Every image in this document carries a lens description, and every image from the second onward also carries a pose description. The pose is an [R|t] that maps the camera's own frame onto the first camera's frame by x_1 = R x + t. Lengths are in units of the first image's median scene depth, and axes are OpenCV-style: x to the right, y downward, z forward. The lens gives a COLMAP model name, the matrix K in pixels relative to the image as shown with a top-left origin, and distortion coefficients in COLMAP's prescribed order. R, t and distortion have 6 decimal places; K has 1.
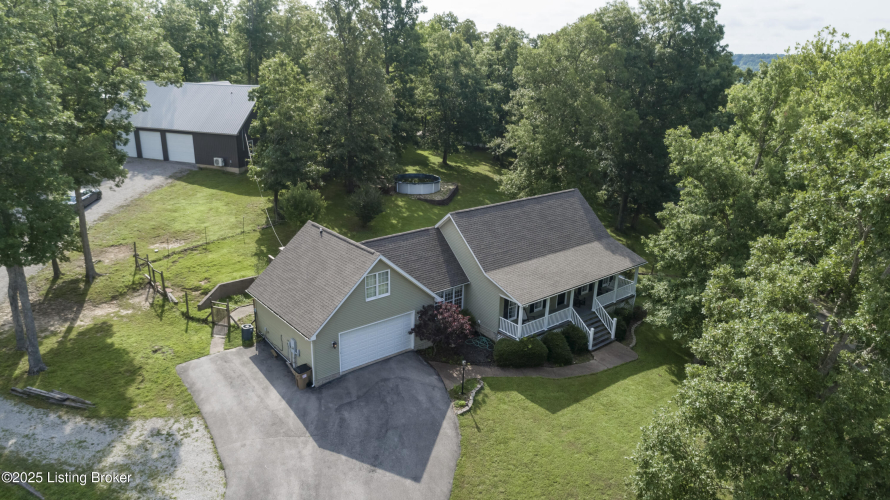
lens RADIAL K [[597.7, 0, 445.0], [0, 597.7, 250.0], [0, 0, 1]] dist [-0.008583, 0.000747]
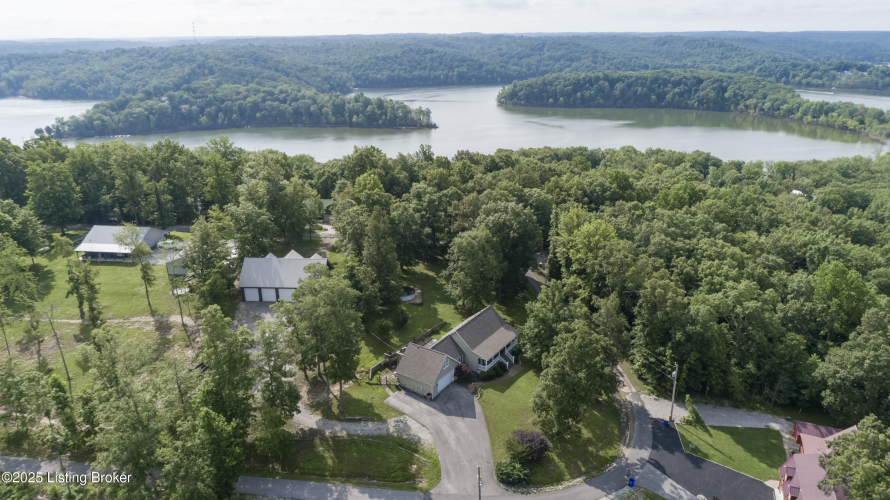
lens RADIAL K [[597.7, 0, 445.0], [0, 597.7, 250.0], [0, 0, 1]] dist [-0.008583, 0.000747]
pose [[0.958708, -0.128000, 0.253957, -0.788370], [0.121165, 0.991725, 0.042444, -0.628809], [-0.257288, -0.009921, 0.966284, -1.909508]]
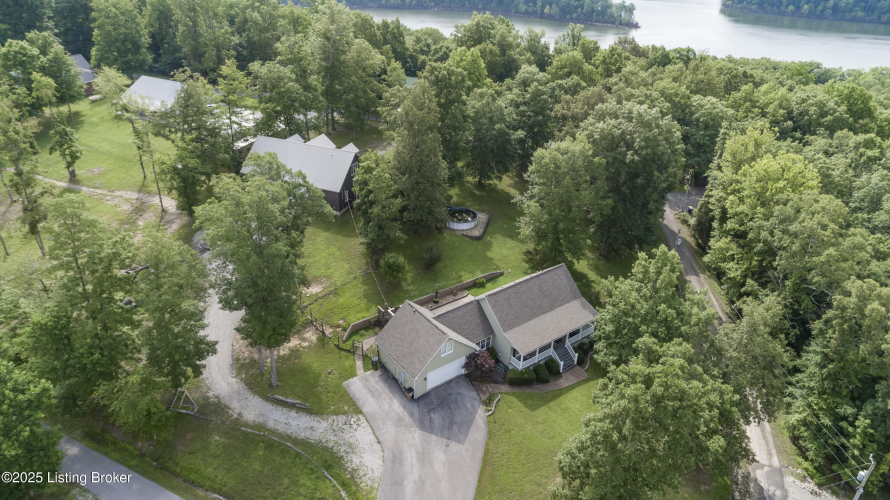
lens RADIAL K [[597.7, 0, 445.0], [0, 597.7, 250.0], [0, 0, 1]] dist [-0.008583, 0.000747]
pose [[0.998740, 0.025532, -0.043201, -0.041232], [-0.017260, 0.983143, 0.182021, -0.569013], [0.047120, -0.181046, 0.982345, -0.789553]]
